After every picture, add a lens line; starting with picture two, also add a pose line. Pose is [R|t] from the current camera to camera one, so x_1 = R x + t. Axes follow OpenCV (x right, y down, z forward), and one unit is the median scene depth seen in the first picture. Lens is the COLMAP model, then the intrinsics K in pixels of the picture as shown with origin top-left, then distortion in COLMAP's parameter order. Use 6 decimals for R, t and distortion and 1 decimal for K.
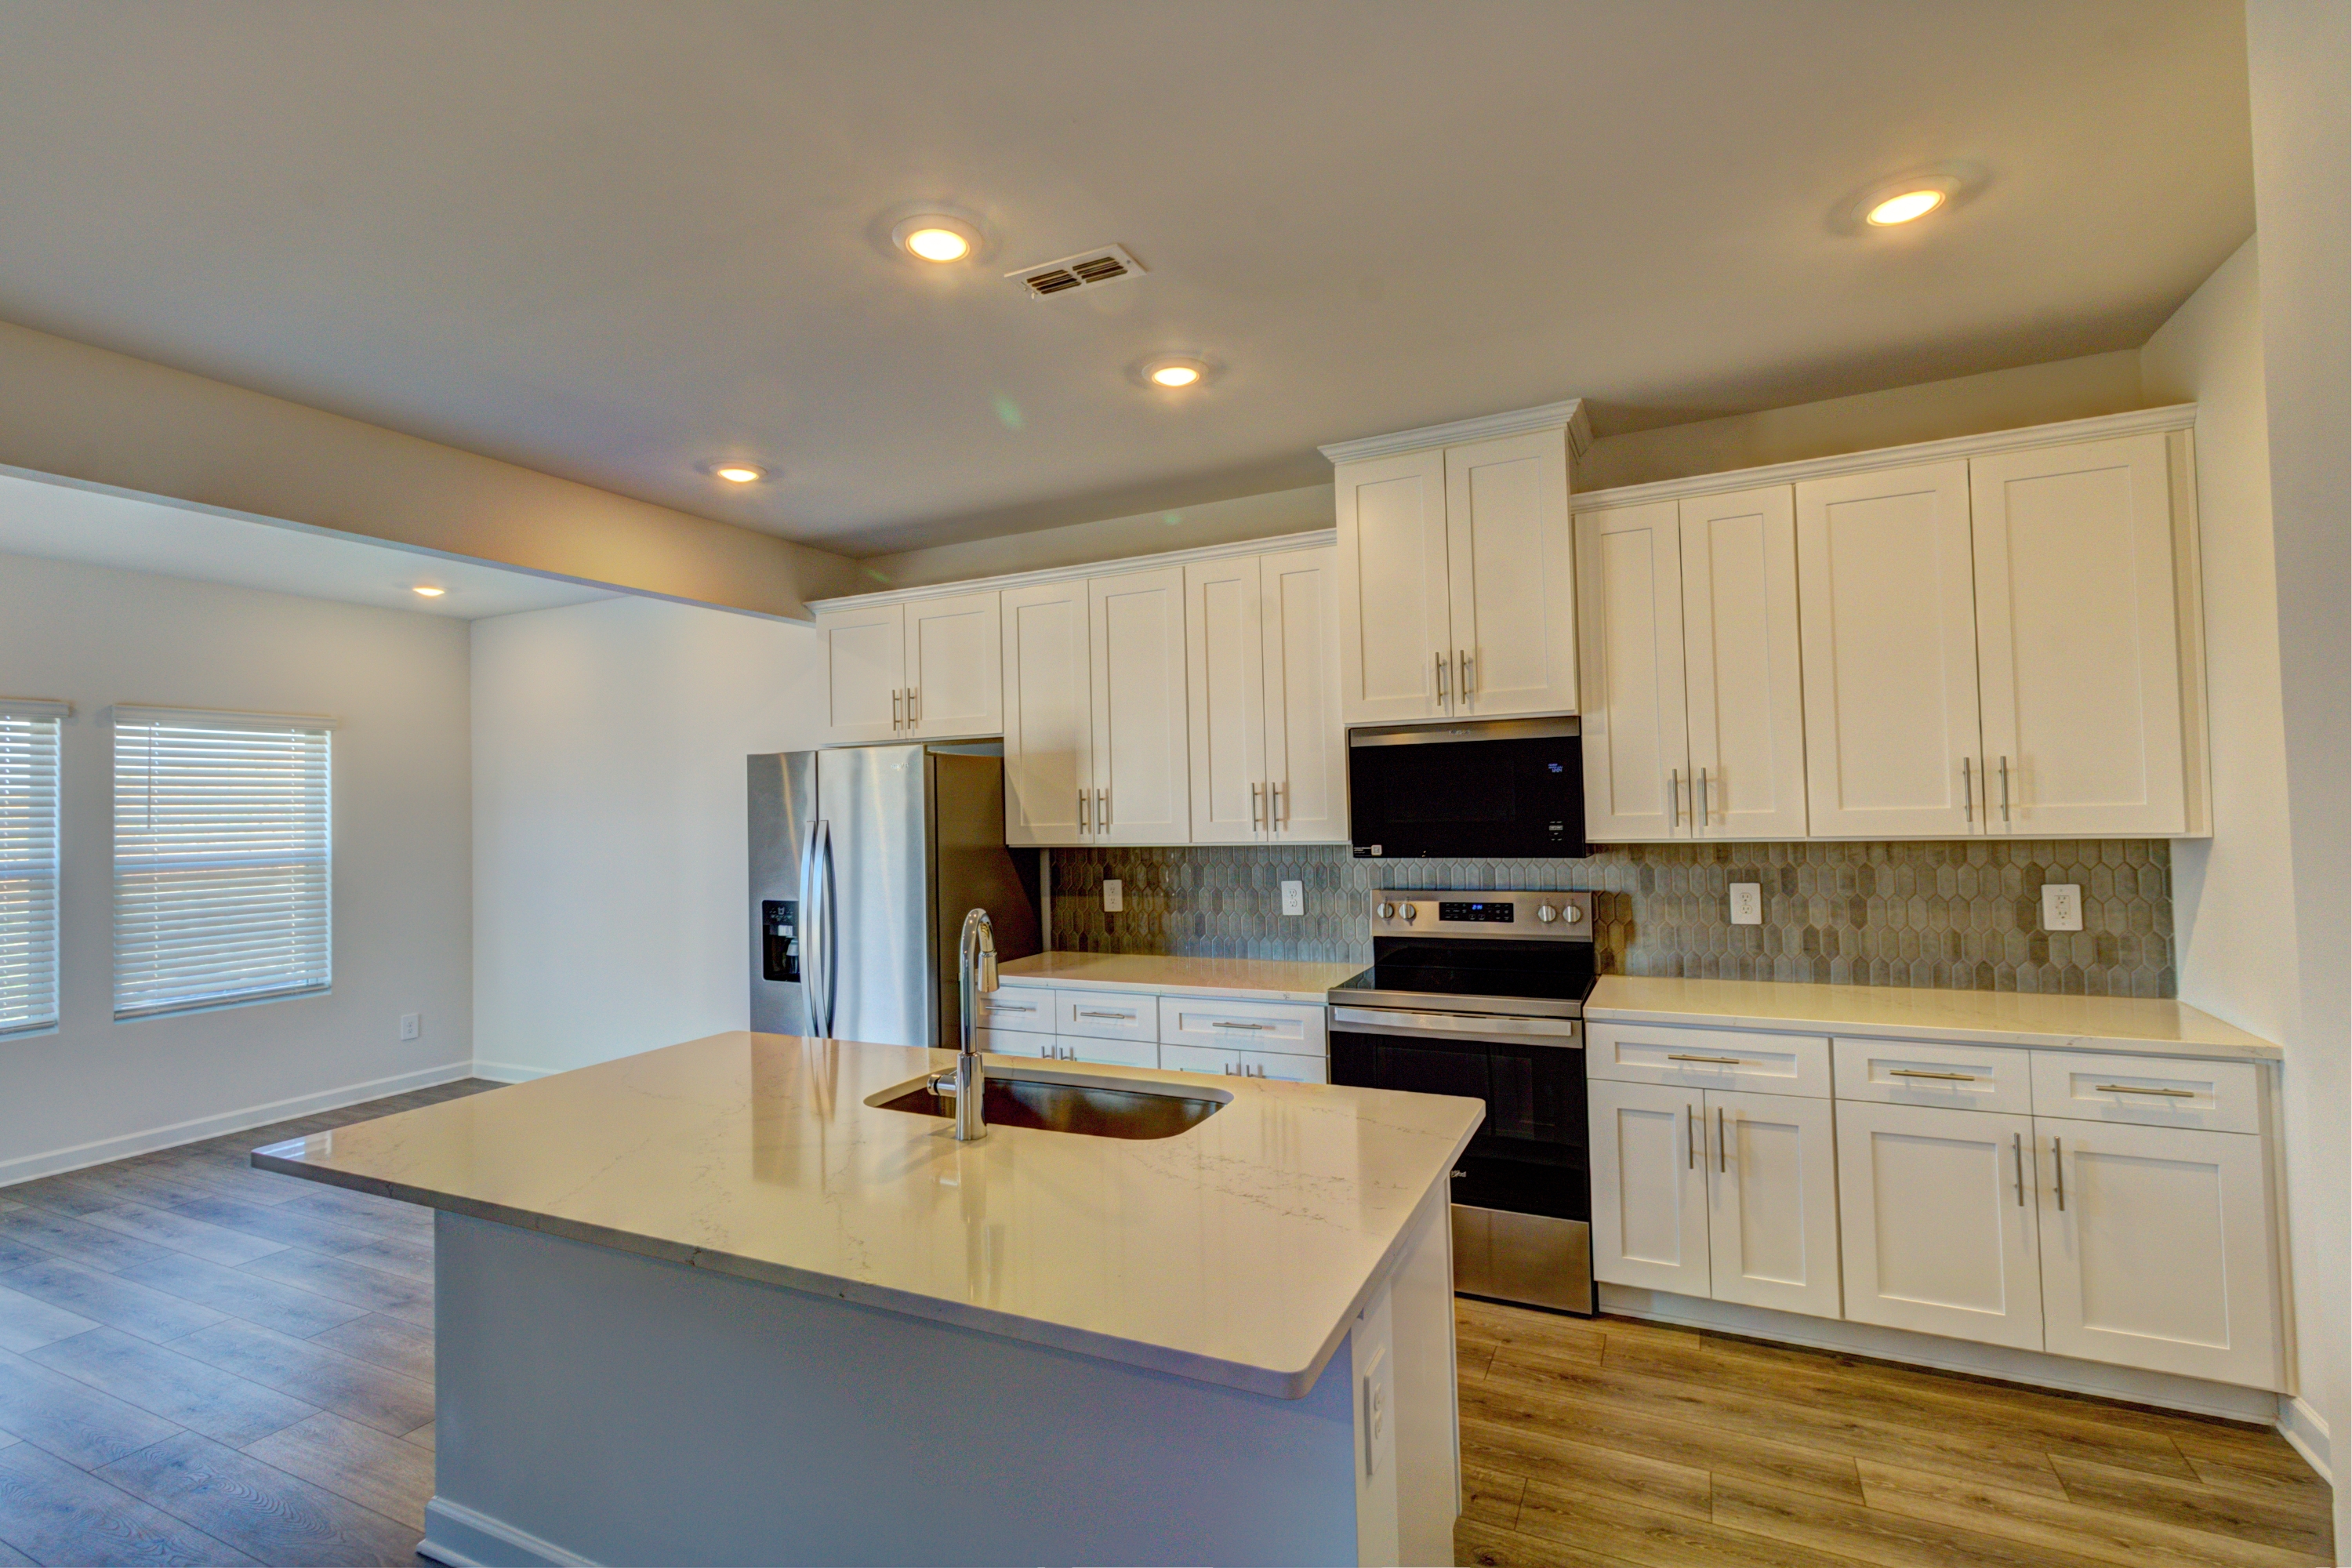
lens RADIAL K [[1082.1, 0, 1163.0], [0, 1082.1, 779.6], [0, 0, 1]] dist [0.001098, 0.000343]
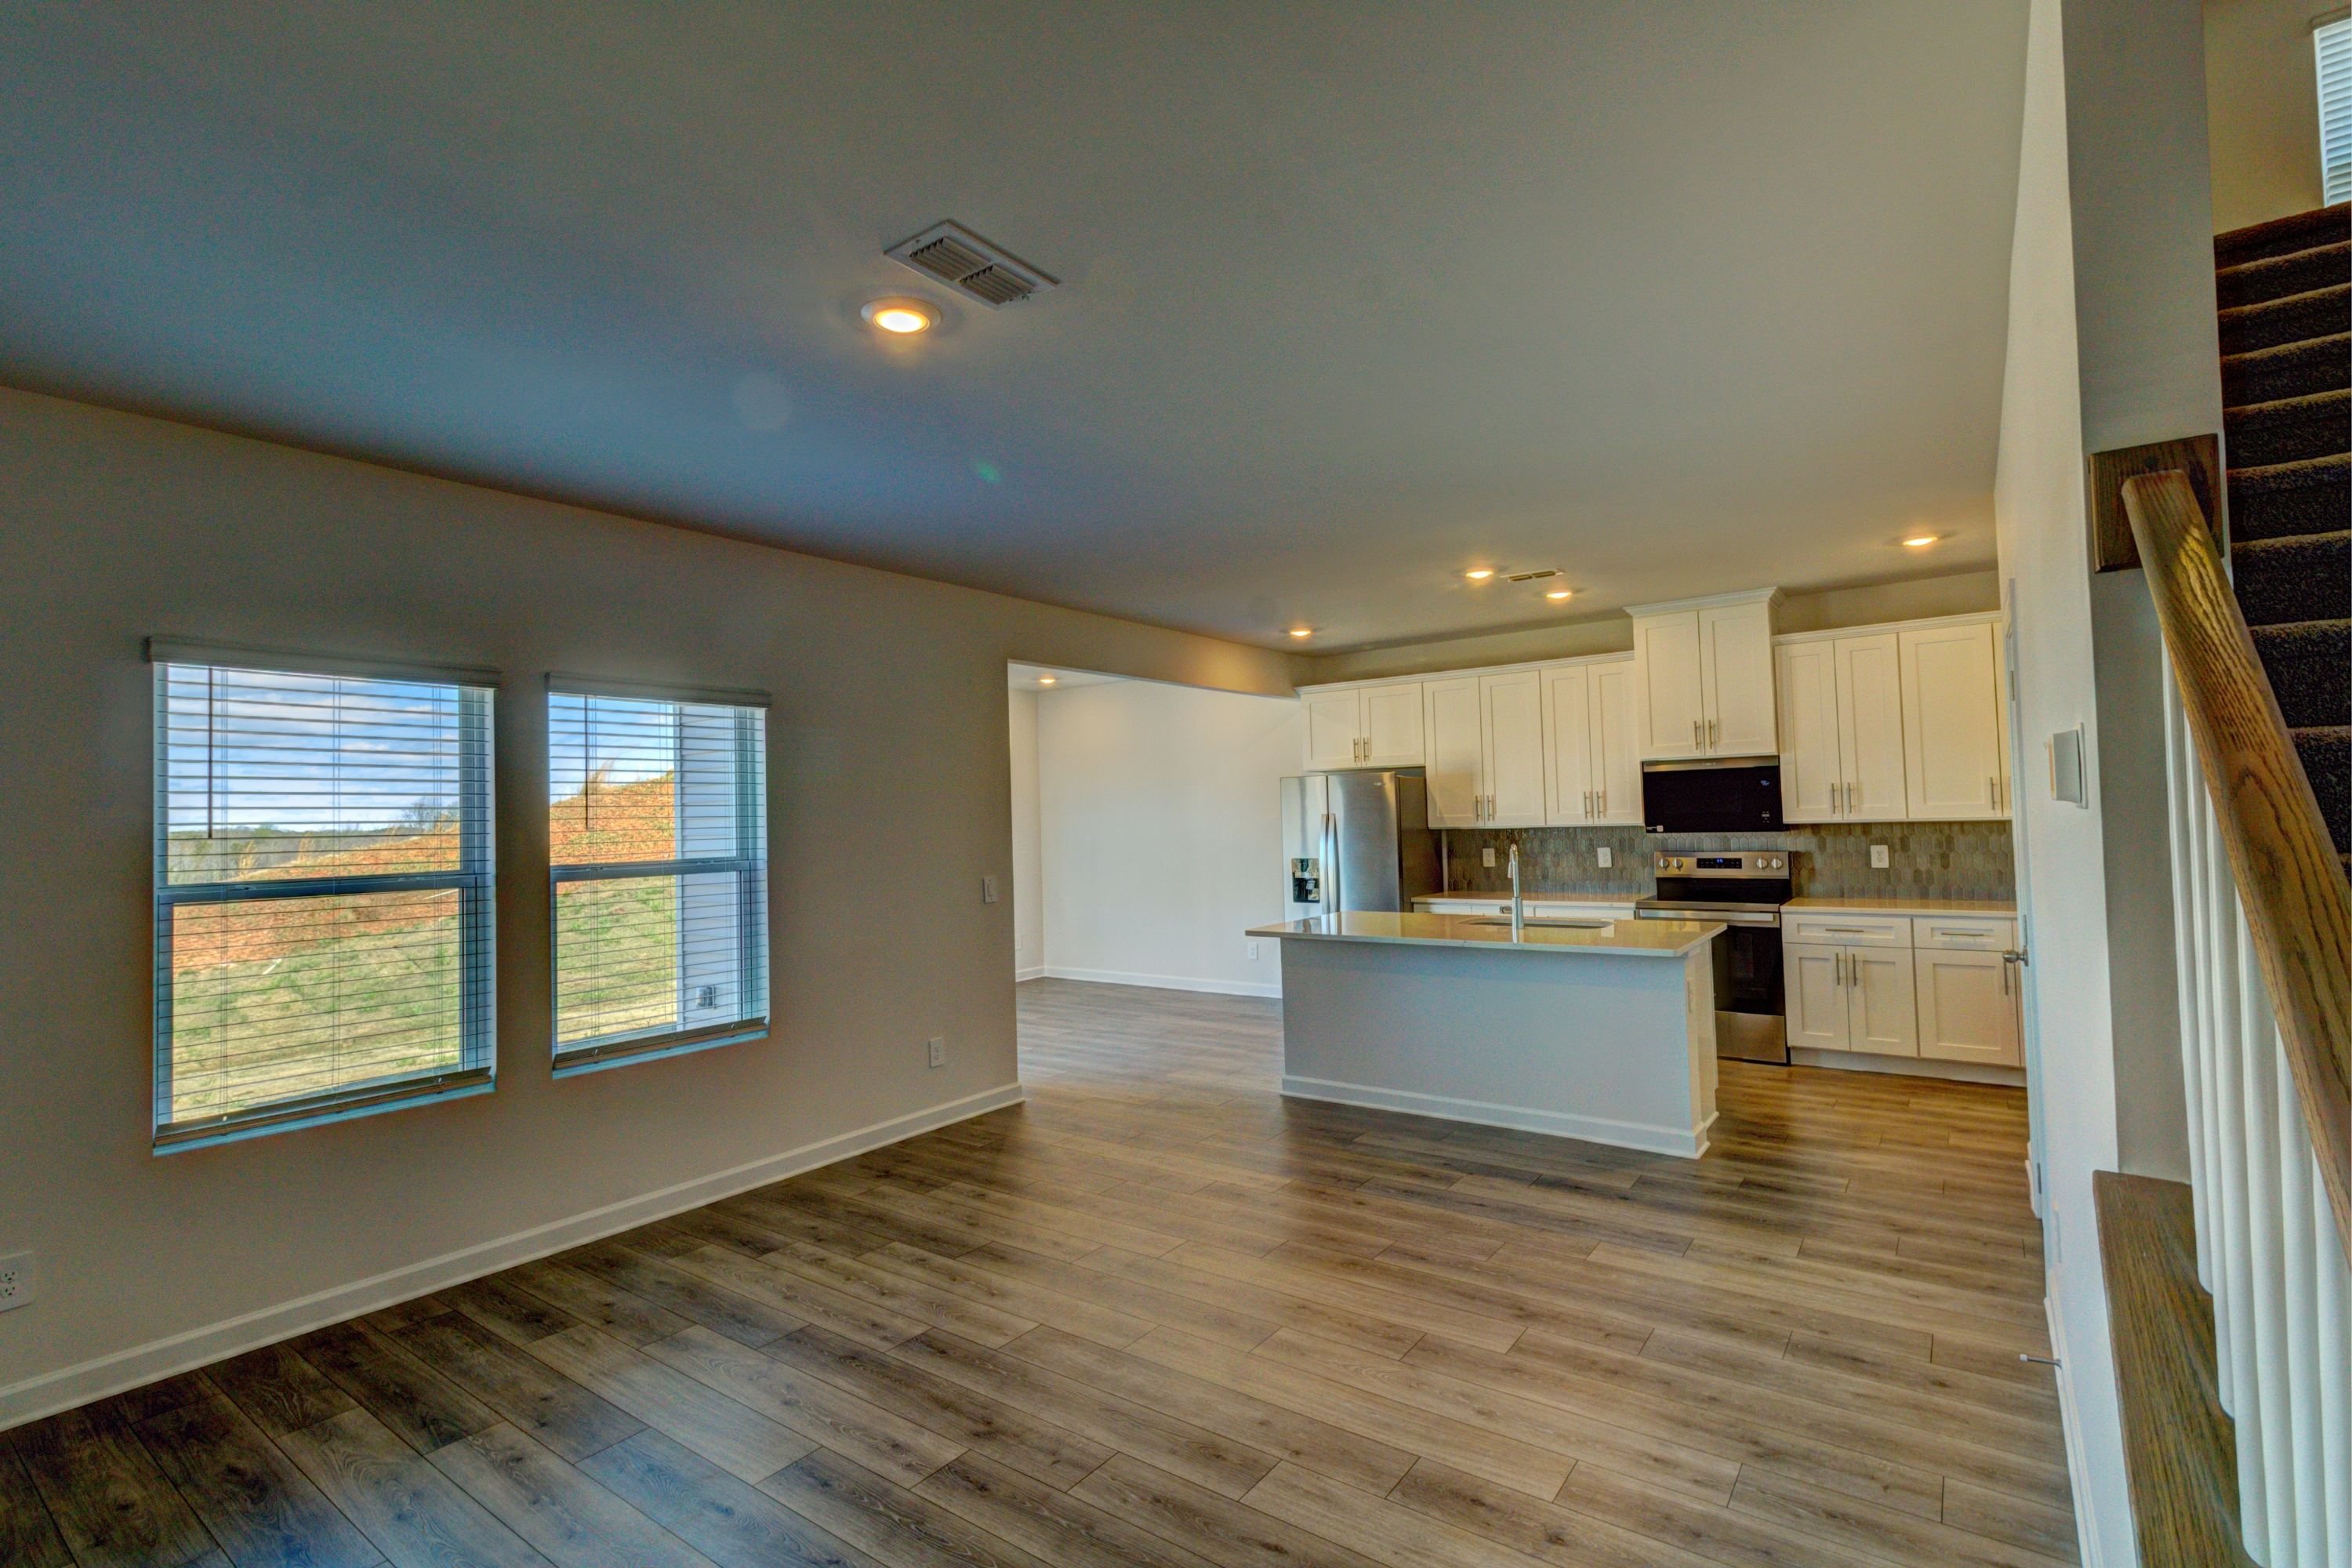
lens RADIAL K [[1082.1, 0, 1163.0], [0, 1082.1, 779.6], [0, 0, 1]] dist [0.001098, 0.000343]
pose [[0.983211, -0.010356, -0.182177, -0.289979], [0.010065, 0.999946, -0.002523, -0.020416], [0.182193, 0.000647, 0.983263, -0.936216]]
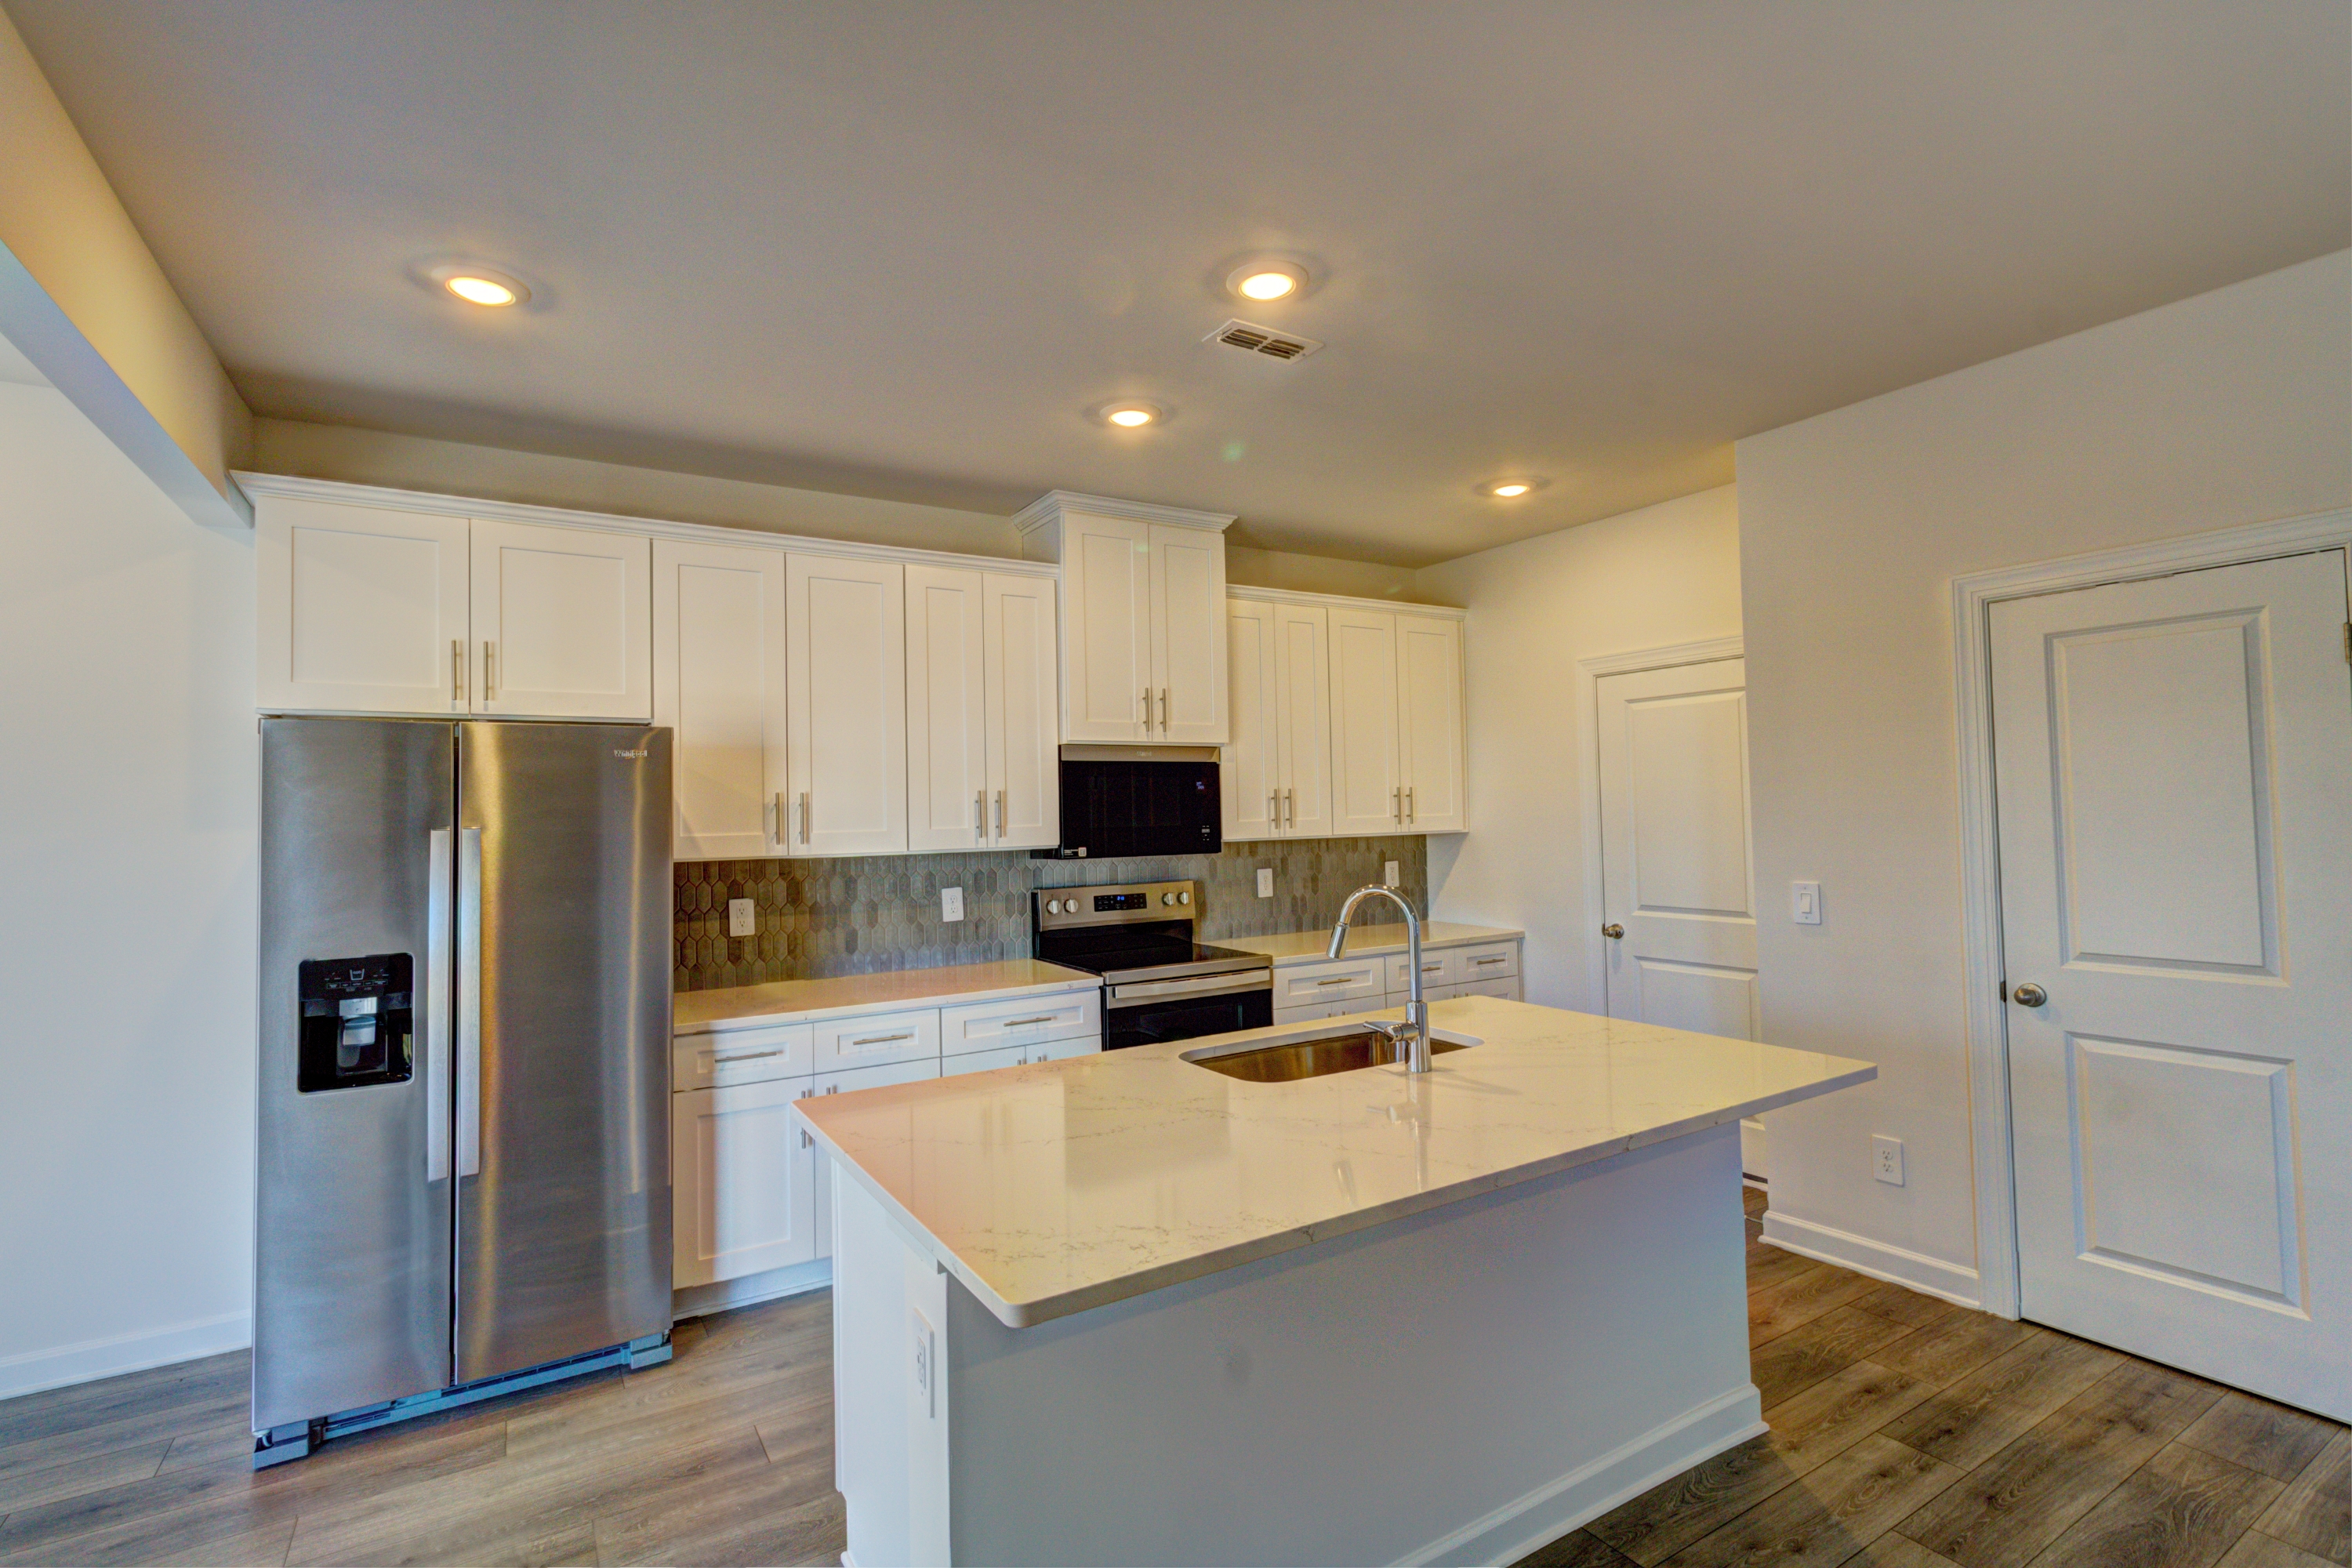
lens RADIAL K [[1082.1, 0, 1163.0], [0, 1082.1, 779.6], [0, 0, 1]] dist [0.001098, 0.000343]
pose [[0.533641, 0.038608, 0.844830, -0.723567], [-0.016543, 0.999243, -0.035216, 0.026982], [-0.845550, 0.004816, 0.533875, 0.314442]]
